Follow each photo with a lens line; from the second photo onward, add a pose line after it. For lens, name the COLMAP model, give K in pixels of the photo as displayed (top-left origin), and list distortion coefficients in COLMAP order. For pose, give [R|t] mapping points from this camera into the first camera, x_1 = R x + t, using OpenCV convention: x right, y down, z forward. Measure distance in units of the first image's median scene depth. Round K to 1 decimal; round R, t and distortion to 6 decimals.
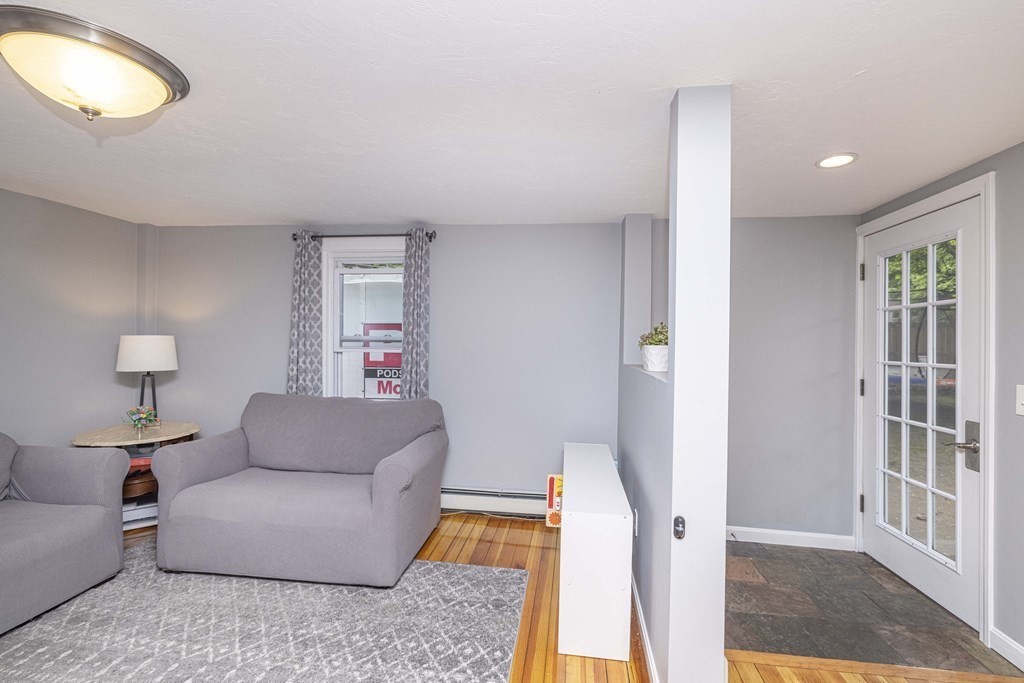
lens RADIAL K [[454.5, 0, 512.0], [0, 454.5, 341.5], [0, 0, 1]] dist [0.000934, 0.000170]
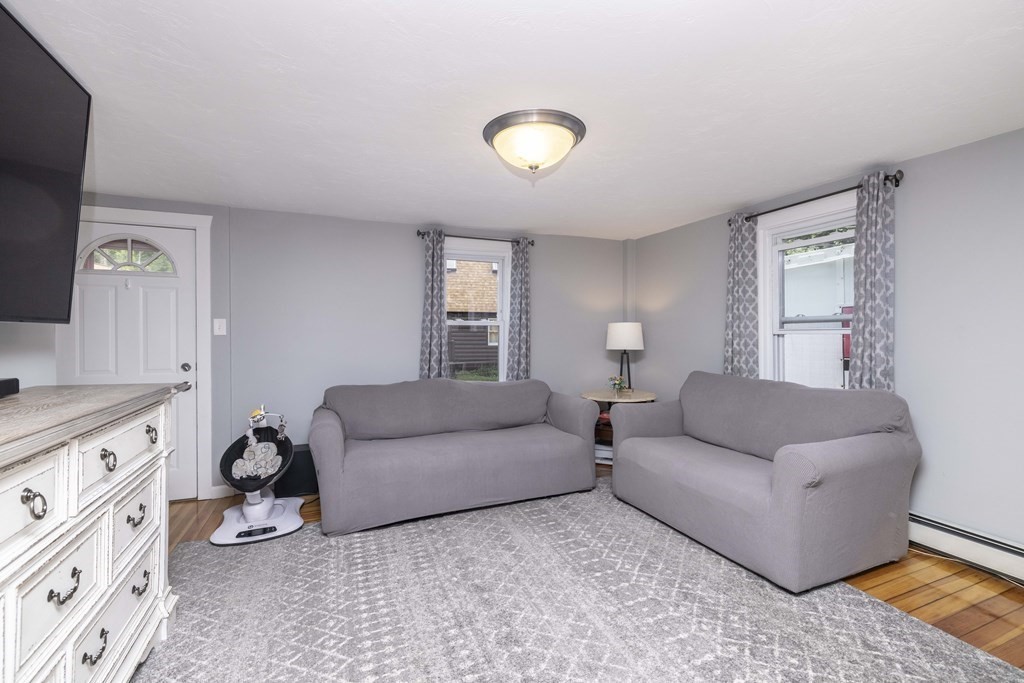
lens RADIAL K [[438.6, 0, 512.0], [0, 438.6, 341.5], [0, 0, 1]] dist [0.002834, -0.000222]
pose [[0.500254, -0.001585, -0.865877, 0.140124], [0.005068, 0.999987, 0.001098, 0.037149], [0.865864, -0.004938, 0.500256, 0.078034]]
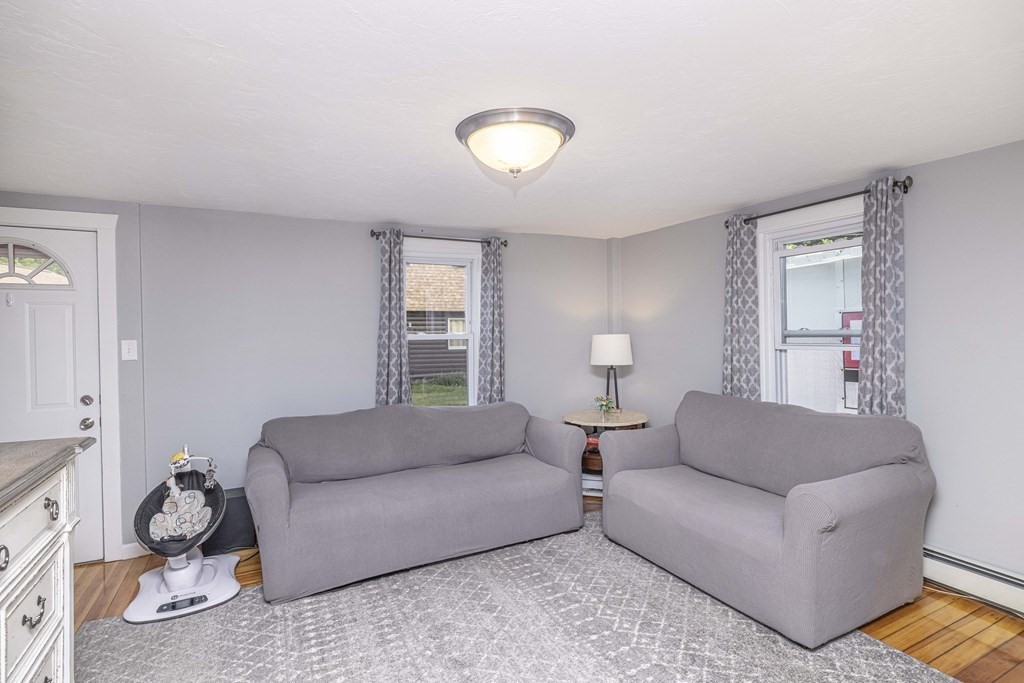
lens RADIAL K [[502.1, 0, 512.0], [0, 502.1, 341.5], [0, 0, 1]] dist [-0.003632, 0.001137]
pose [[0.564343, -0.006605, -0.825514, 0.118353], [0.017931, 0.999830, 0.004258, -0.005375], [0.825345, -0.017205, 0.564366, 0.064347]]
